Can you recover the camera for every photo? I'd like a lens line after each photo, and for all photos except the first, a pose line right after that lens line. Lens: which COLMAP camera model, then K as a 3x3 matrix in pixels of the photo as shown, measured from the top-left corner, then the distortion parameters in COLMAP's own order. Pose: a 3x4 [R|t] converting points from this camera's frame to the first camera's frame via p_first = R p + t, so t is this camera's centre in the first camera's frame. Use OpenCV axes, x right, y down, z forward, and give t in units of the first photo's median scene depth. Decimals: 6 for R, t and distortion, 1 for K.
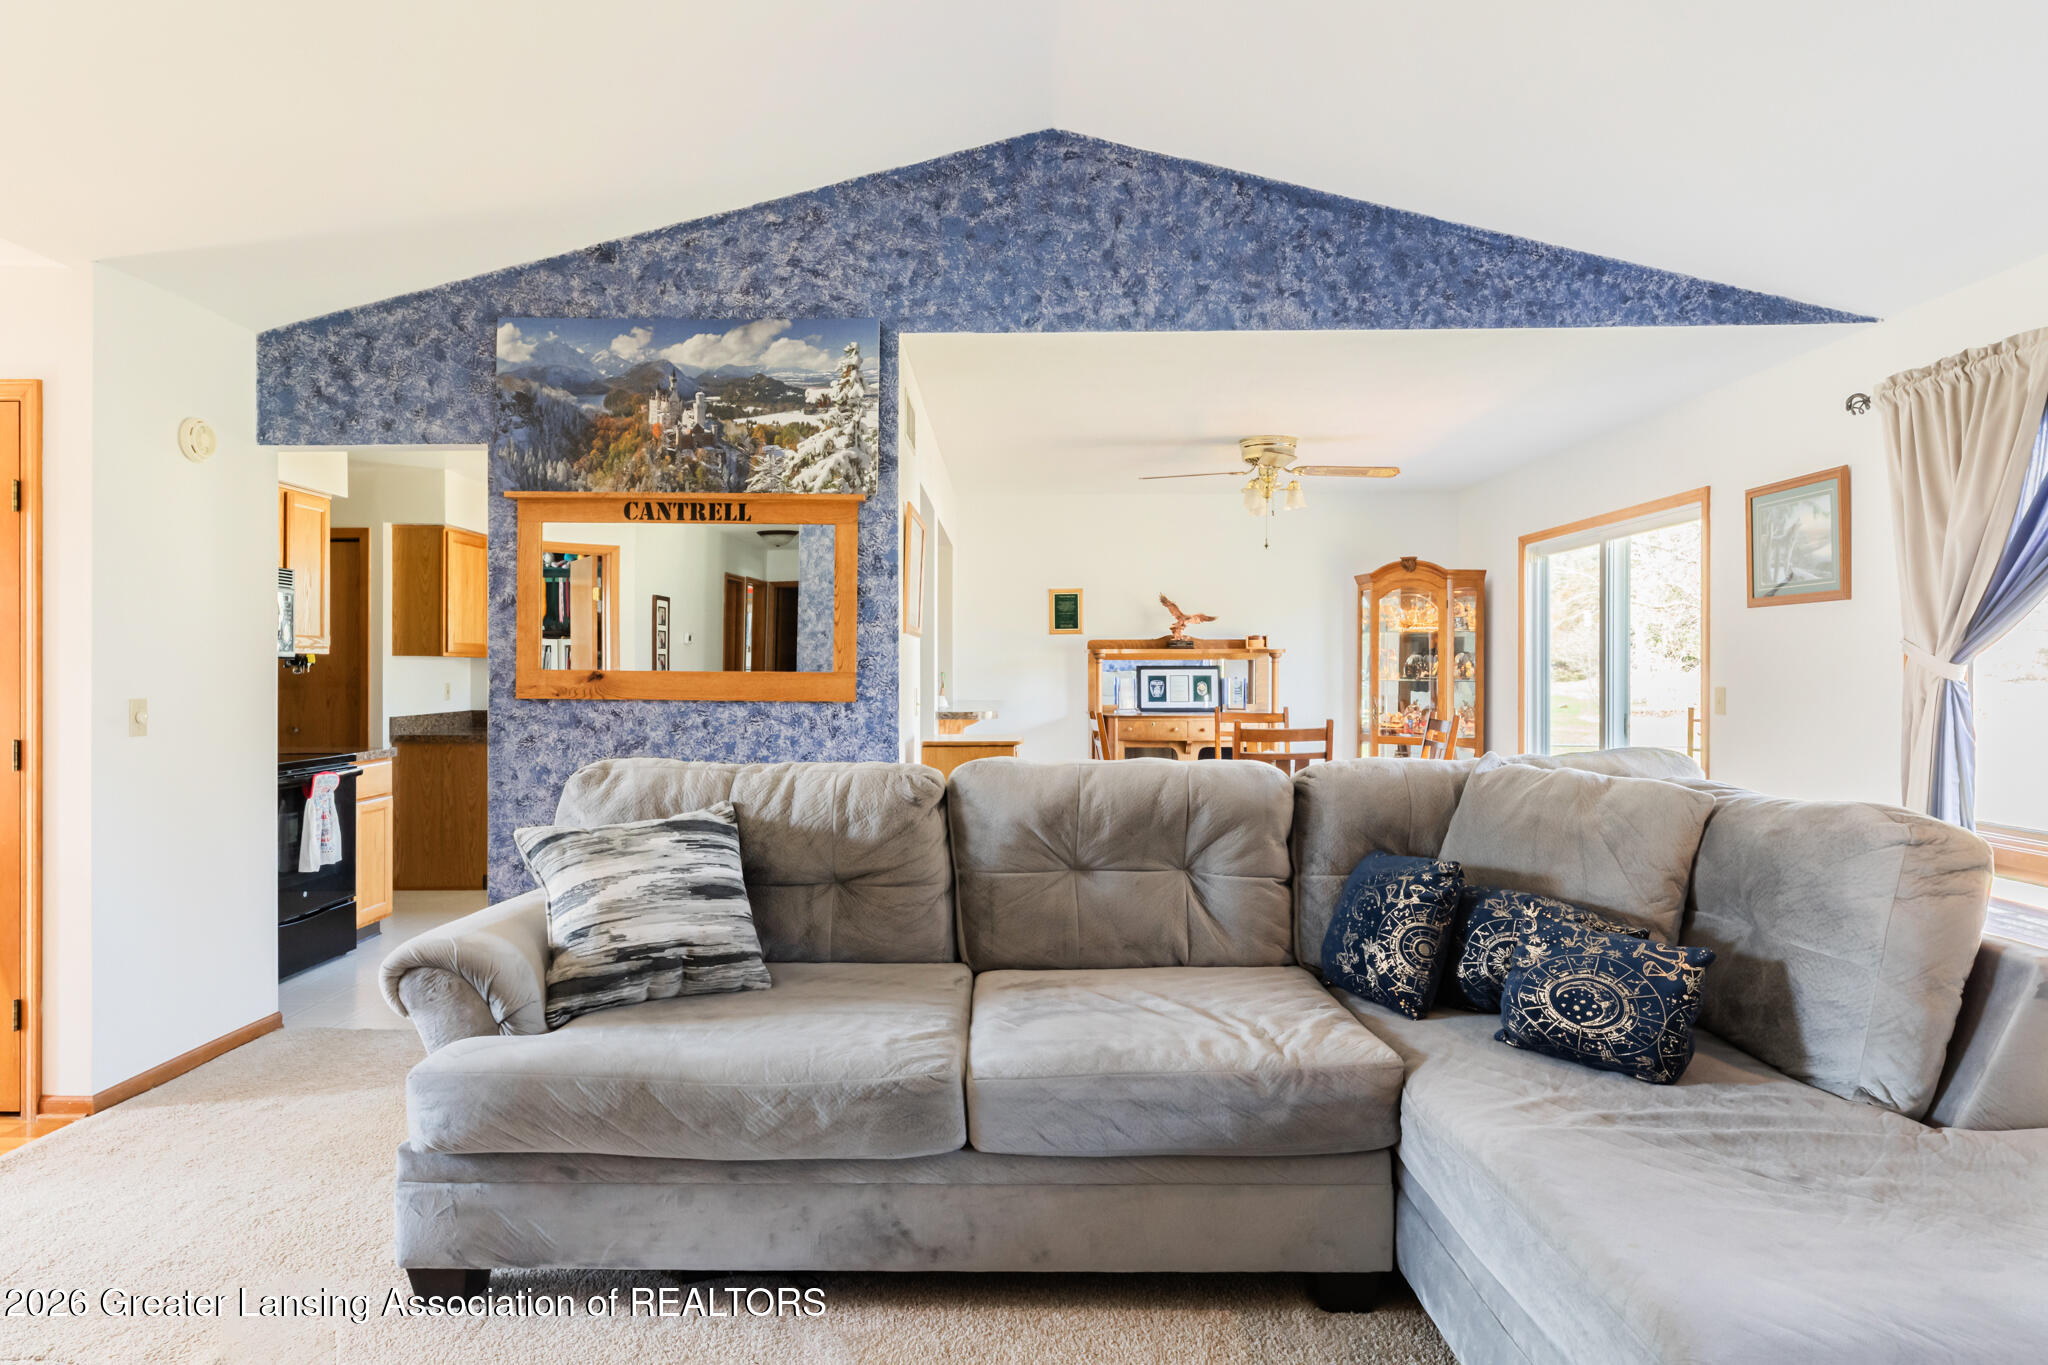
lens RADIAL K [[1190.1, 0, 1009.5], [0, 1190.1, 670.6], [0, 0, 1]] dist [0.011942, -0.002341]
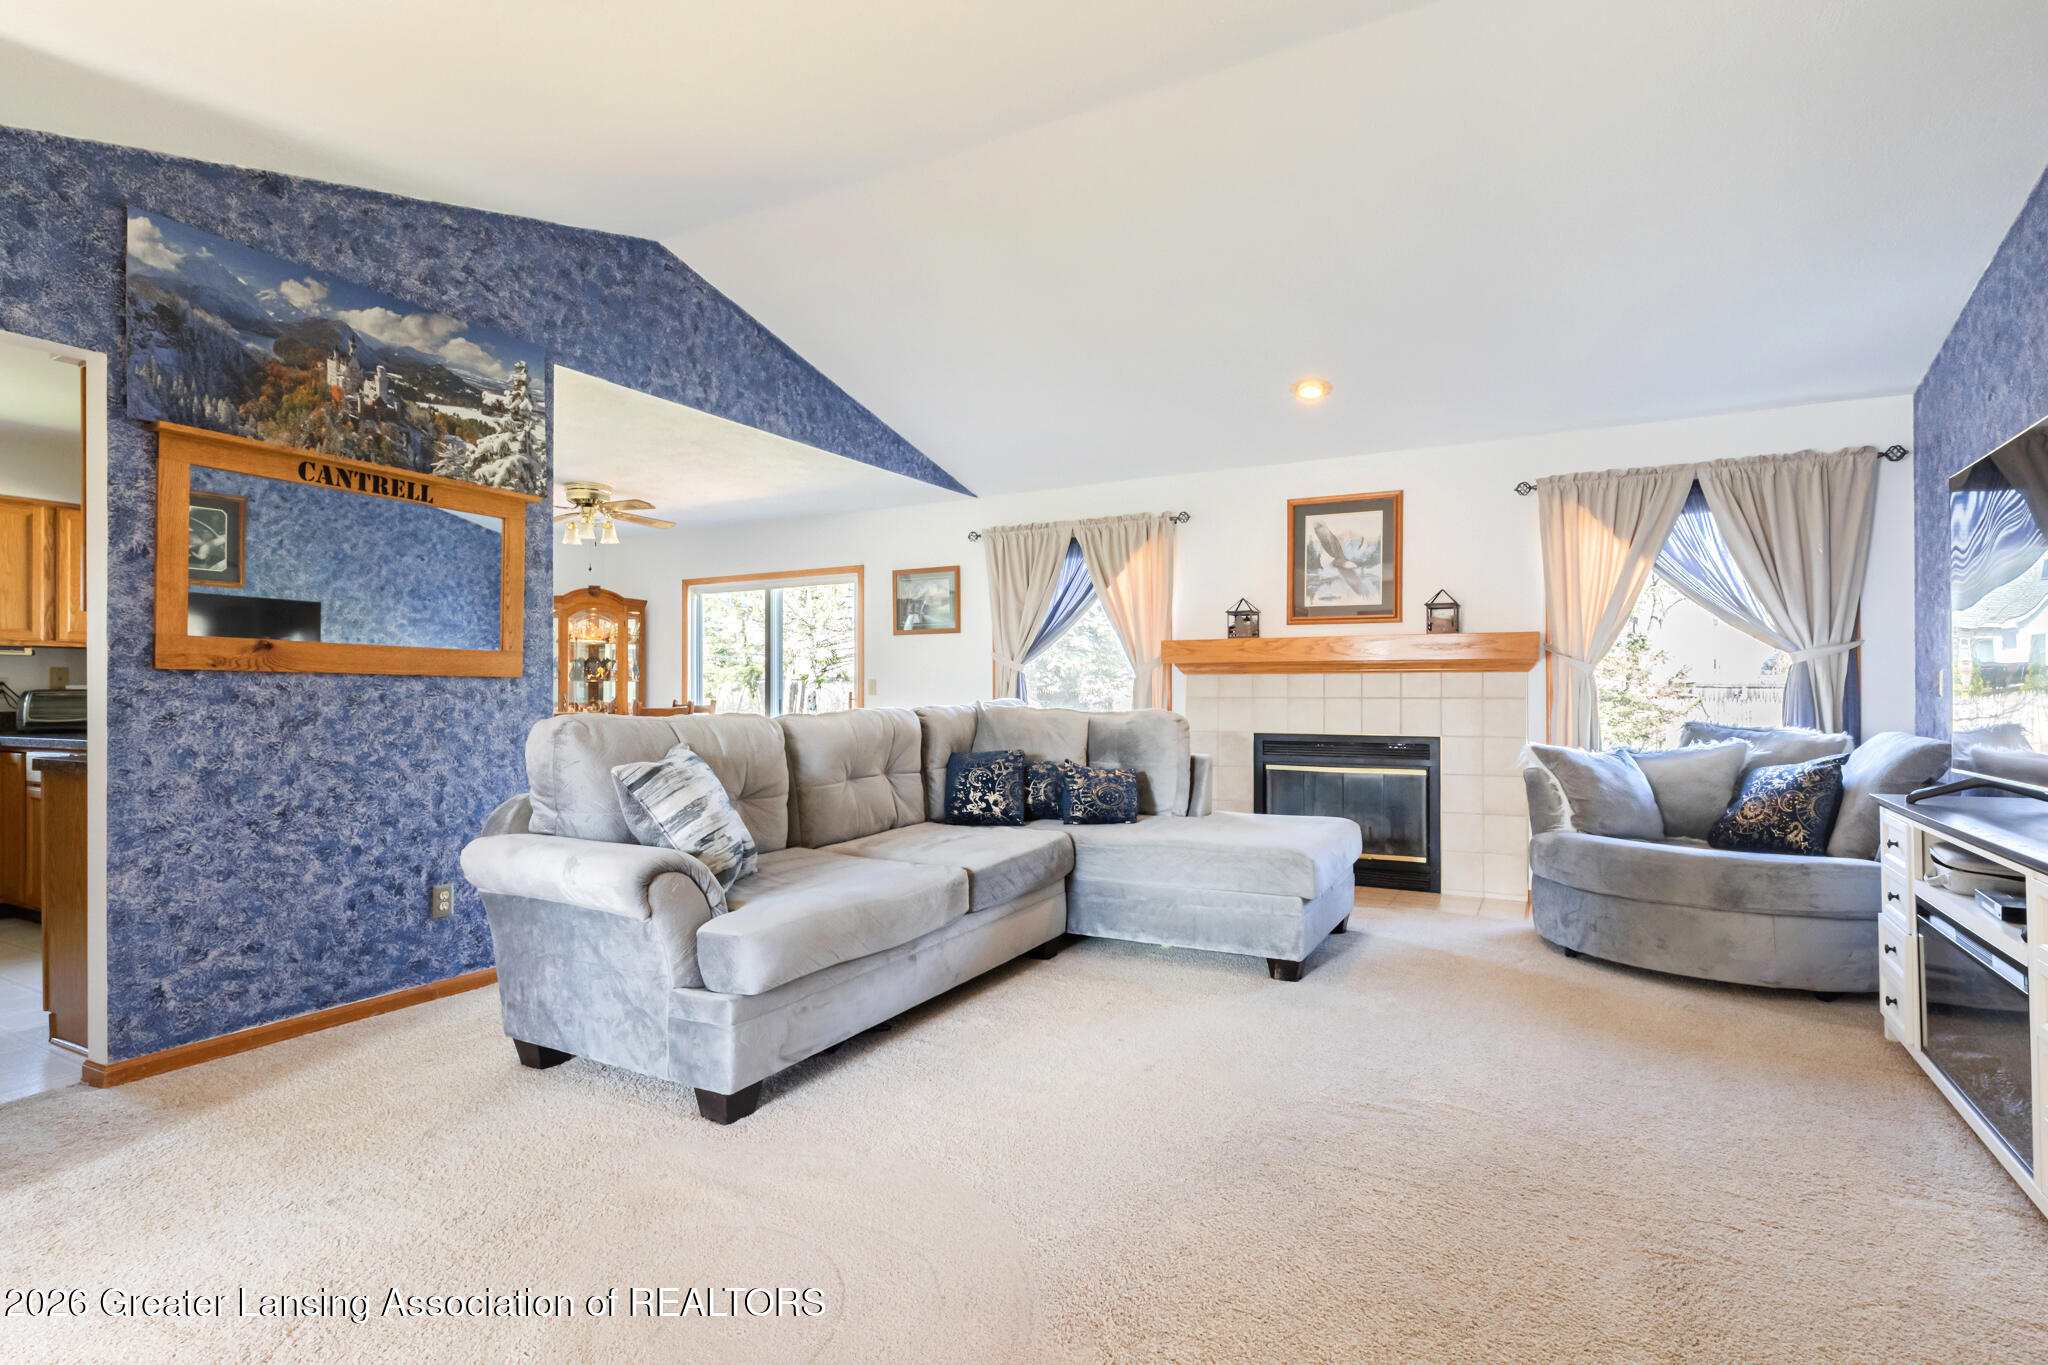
lens RADIAL K [[1022.7, 0, 1025.0], [0, 1022.7, 689.2], [0, 0, 1]] dist [0.006662, -0.000692]
pose [[0.457311, 0.003033, 0.889301, -0.779191], [0.002837, 0.999984, -0.004870, 0.043303], [-0.889302, 0.004750, 0.457296, 0.128608]]
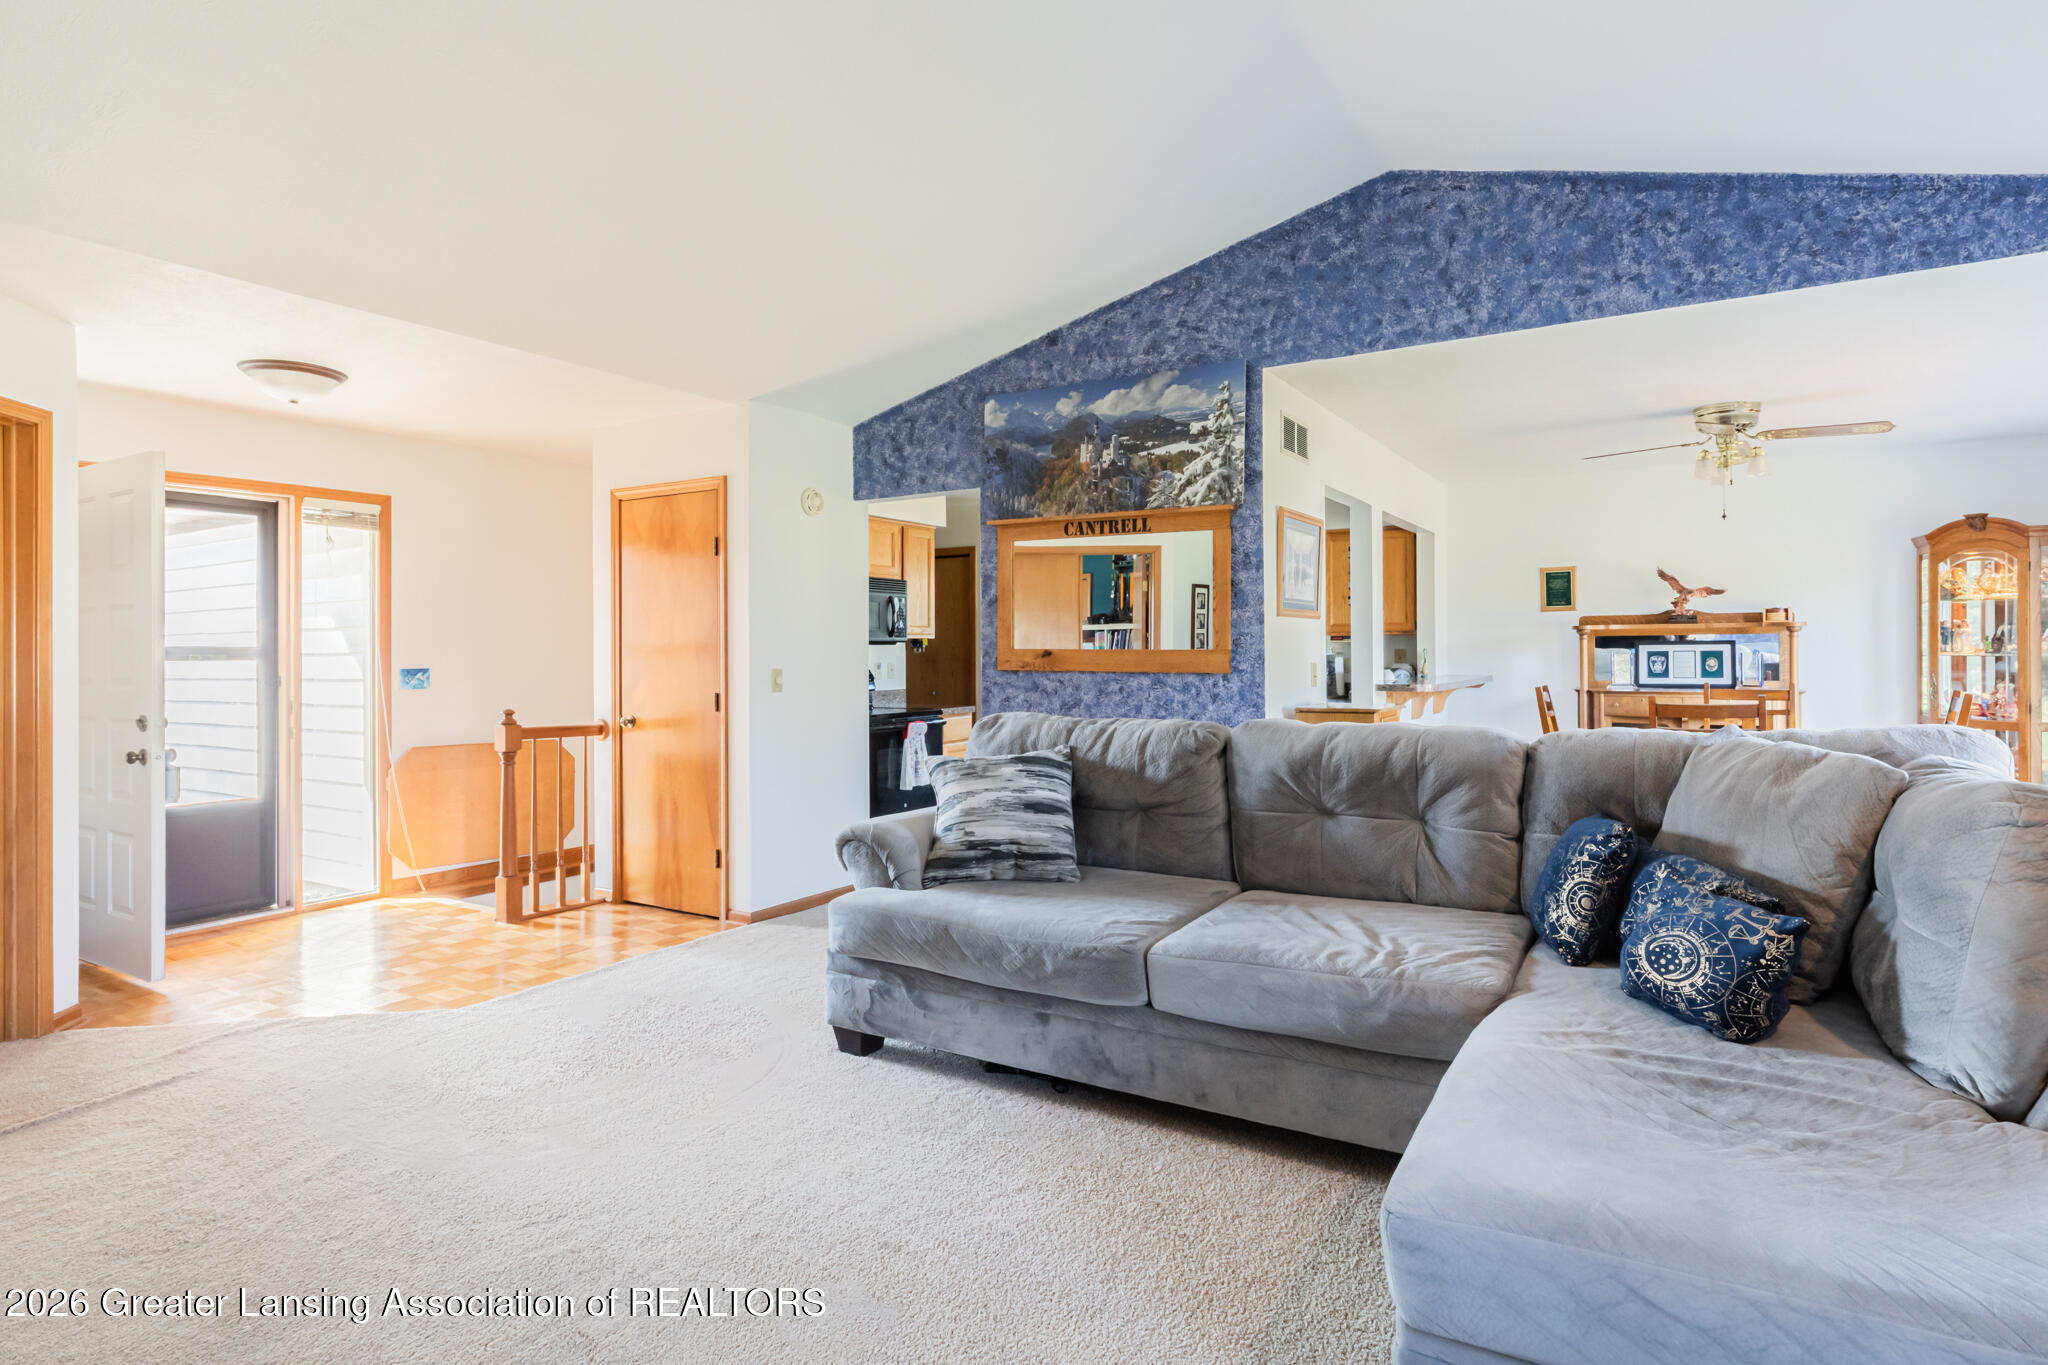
lens RADIAL K [[1086.6, 0, 1045.4], [0, 1086.6, 643.6], [0, 0, 1]] dist [0.005893, -0.000815]
pose [[0.864895, -0.008589, -0.501880, 0.268510], [0.006104, 0.999960, -0.006593, 0.001614], [0.501916, 0.002638, 0.864912, -0.062731]]
